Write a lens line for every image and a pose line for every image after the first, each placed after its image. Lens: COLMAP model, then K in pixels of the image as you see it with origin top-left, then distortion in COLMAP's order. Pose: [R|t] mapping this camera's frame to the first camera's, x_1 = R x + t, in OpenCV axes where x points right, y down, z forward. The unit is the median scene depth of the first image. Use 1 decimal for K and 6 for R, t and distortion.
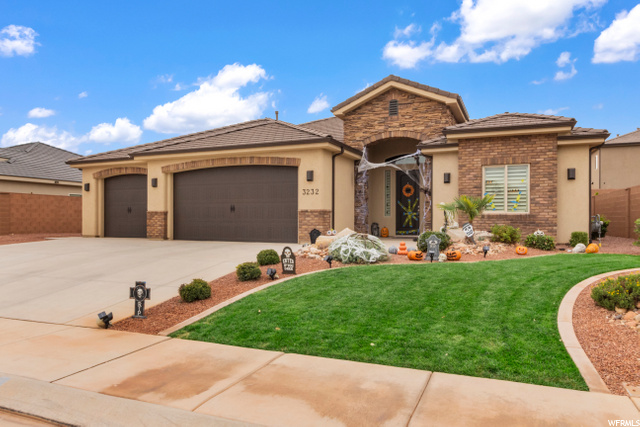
lens RADIAL K [[444.0, 0, 318.9], [0, 444.0, 217.3], [0, 0, 1]] dist [-0.049653, 0.001734]
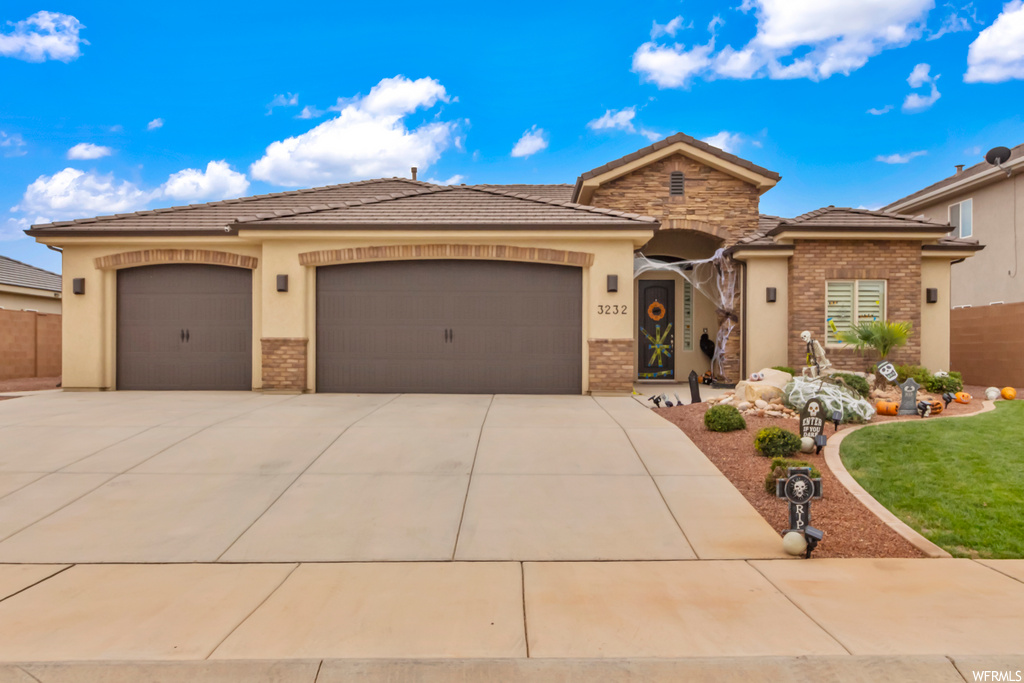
lens RADIAL K [[710.4, 0, 510.0], [0, 710.4, 340.3], [0, 0, 1]] dist [-0.049653, 0.001734]
pose [[0.924299, 0.010579, 0.381521, -0.457526], [-0.004636, 0.999853, -0.016491, 0.001023], [-0.381640, 0.013474, 0.924213, 0.136399]]
